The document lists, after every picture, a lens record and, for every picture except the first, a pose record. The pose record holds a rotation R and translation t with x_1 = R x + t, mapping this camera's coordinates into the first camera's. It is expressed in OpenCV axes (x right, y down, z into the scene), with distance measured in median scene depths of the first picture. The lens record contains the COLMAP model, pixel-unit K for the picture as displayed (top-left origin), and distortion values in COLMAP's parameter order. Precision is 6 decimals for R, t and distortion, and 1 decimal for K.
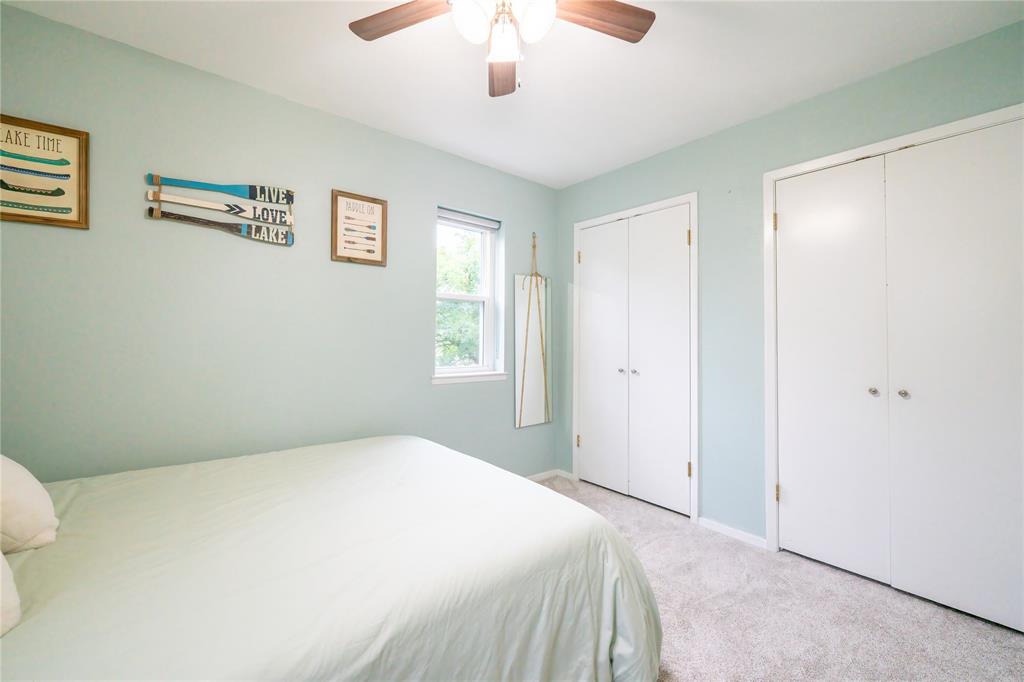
lens RADIAL K [[421.3, 0, 510.5], [0, 421.3, 334.1], [0, 0, 1]] dist [-0.001410, -0.000041]
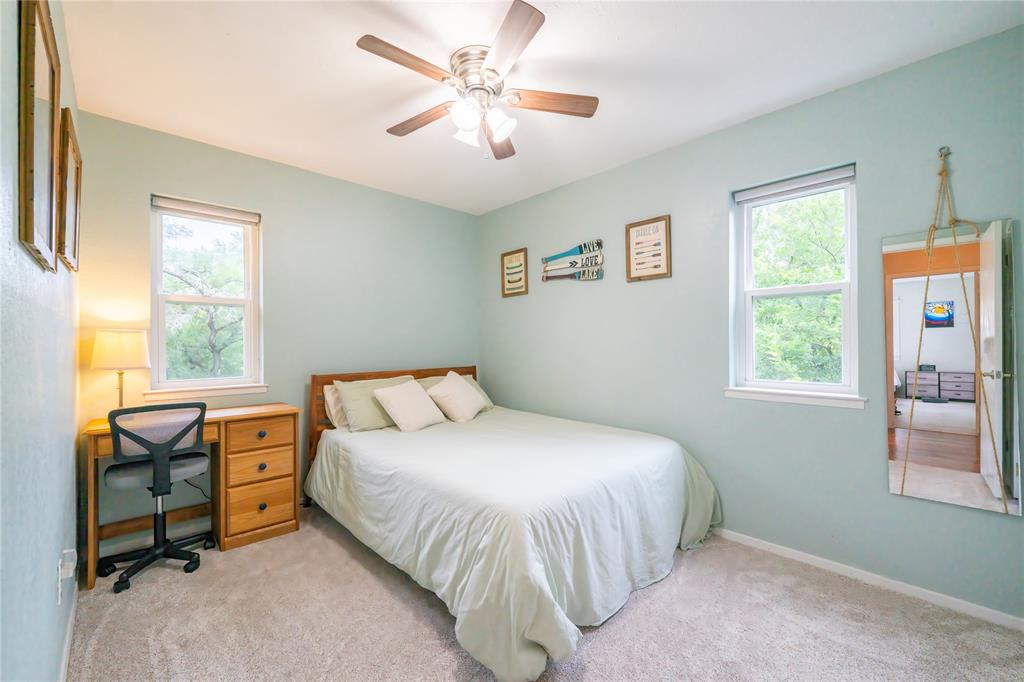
lens RADIAL K [[424.5, 0, 512.0], [0, 424.5, 341.0], [0, 0, 1]] dist [-0.001001, -0.000135]
pose [[0.062154, -0.014336, -0.997964, 0.794159], [0.017035, 0.999766, -0.013301, 0.007075], [0.997921, -0.016174, 0.062384, 0.583068]]
